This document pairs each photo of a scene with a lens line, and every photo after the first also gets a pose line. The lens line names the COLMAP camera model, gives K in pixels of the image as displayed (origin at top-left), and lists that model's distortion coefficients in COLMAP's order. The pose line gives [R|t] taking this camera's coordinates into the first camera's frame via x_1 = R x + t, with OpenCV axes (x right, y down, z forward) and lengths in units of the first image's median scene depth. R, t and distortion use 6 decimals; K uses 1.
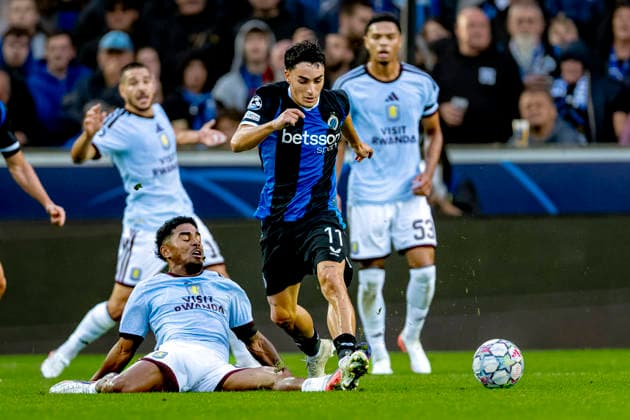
lens RADIAL K [[3498.6, 0, 315.7], [0, 3498.6, 210.7], [0, 0, 1]] dist [-0.306548, 0.000000]
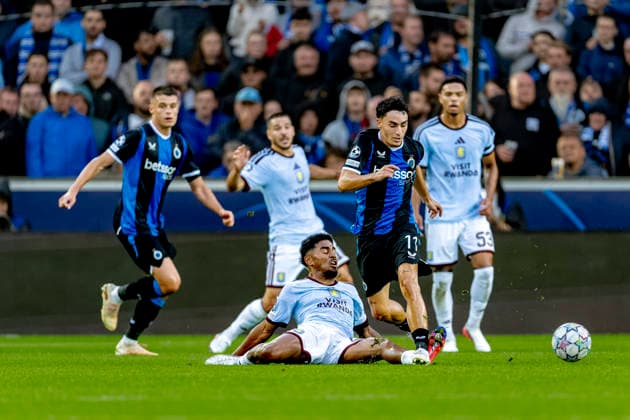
lens RADIAL K [[3498.6, 0, 314.7], [0, 3498.6, 209.4], [0, 0, 1]] dist [-0.306548, 0.000000]
pose [[0.999811, 0.007487, -0.017967, -0.008733], [-0.007466, 0.999971, 0.001228, -0.007742], [0.017975, -0.001094, 0.999838, -0.308829]]
